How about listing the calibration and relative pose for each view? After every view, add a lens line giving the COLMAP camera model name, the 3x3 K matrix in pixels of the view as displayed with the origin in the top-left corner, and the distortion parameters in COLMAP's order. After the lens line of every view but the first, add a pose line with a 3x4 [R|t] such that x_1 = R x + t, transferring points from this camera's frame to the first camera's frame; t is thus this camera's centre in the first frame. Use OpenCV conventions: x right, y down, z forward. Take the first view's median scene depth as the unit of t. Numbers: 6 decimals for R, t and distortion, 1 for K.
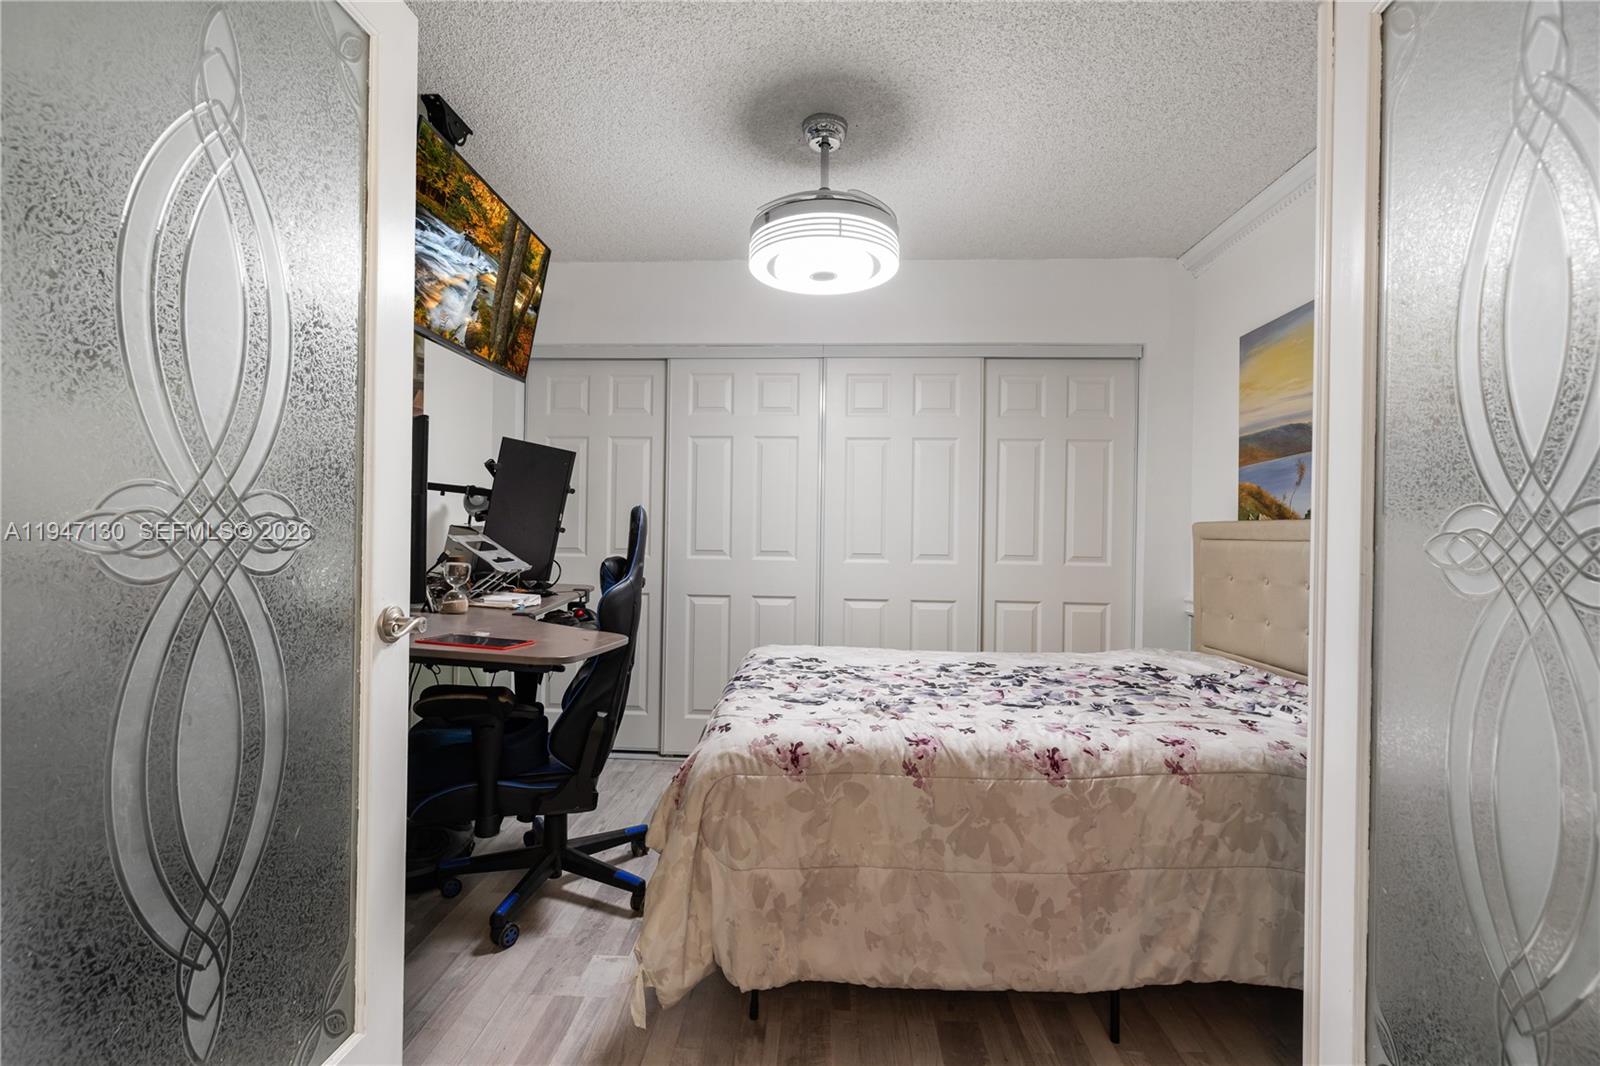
lens RADIAL K [[723.4, 0, 785.0], [0, 723.4, 532.1], [0, 0, 1]] dist [0.003790, 0.000230]
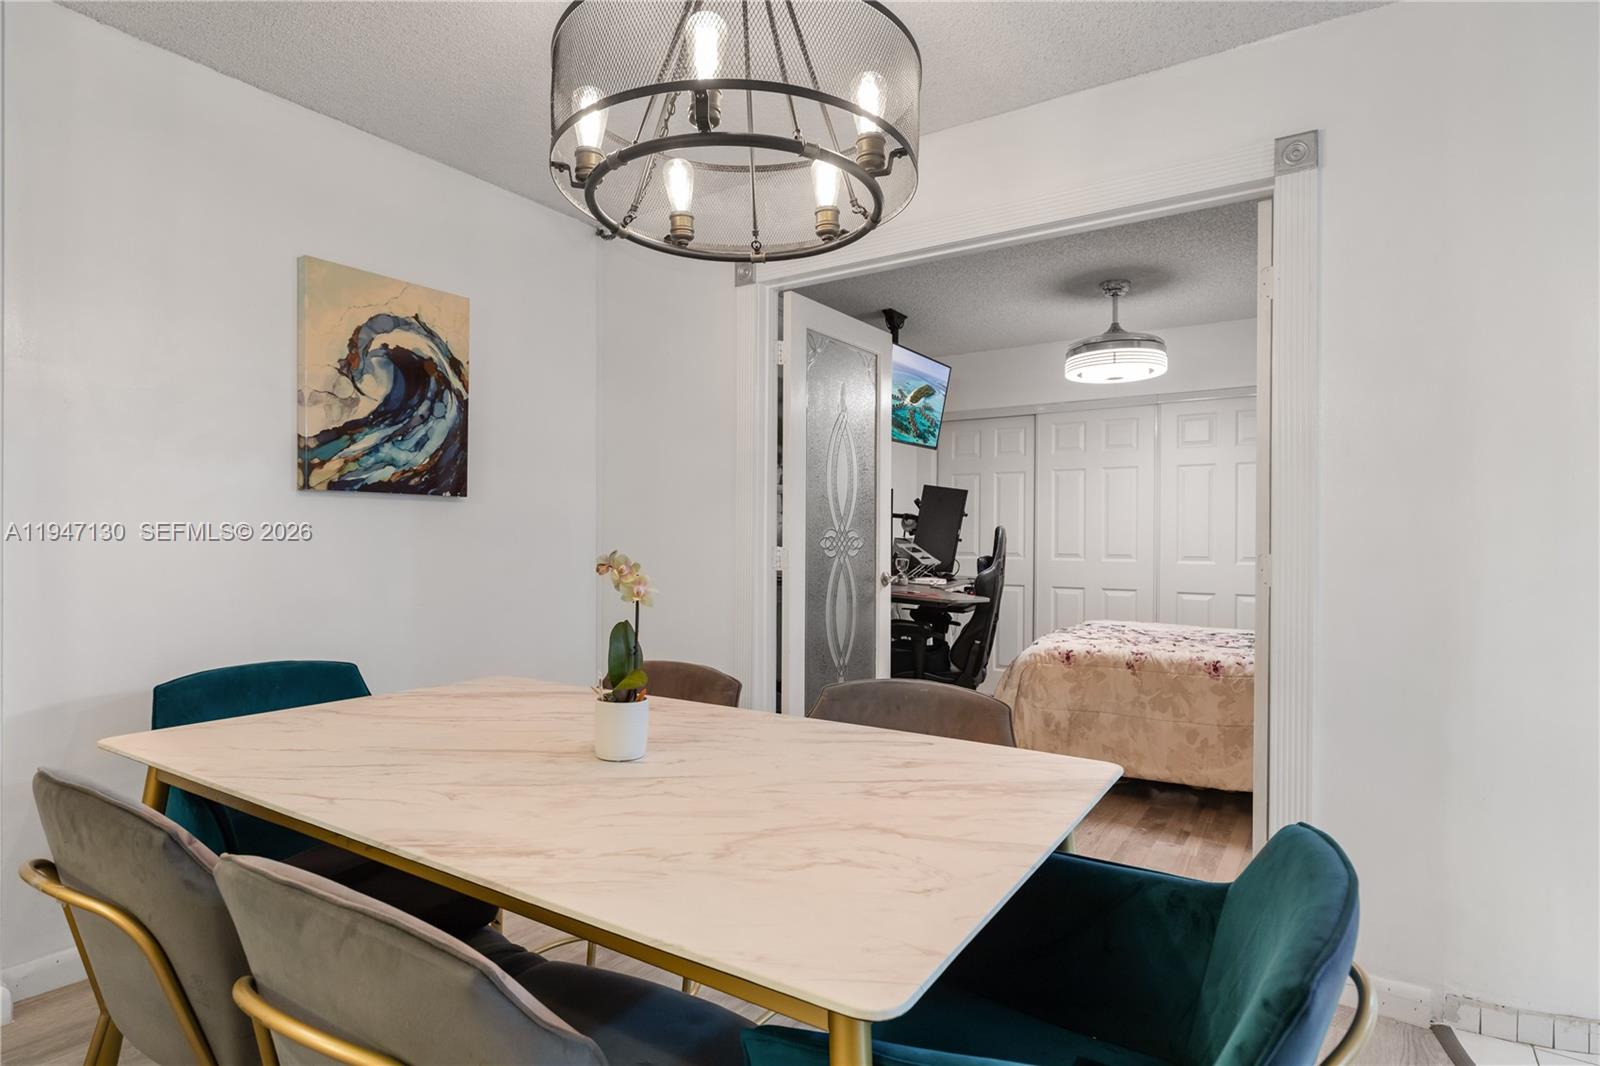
lens RADIAL K [[844.8, 0, 796.6], [0, 844.8, 534.7], [0, 0, 1]] dist [-0.004045, -0.000479]
pose [[0.869154, -0.011137, -0.494416, 0.506854], [0.008519, 0.999935, -0.007548, -0.006483], [0.494468, 0.002349, 0.869193, -1.340817]]
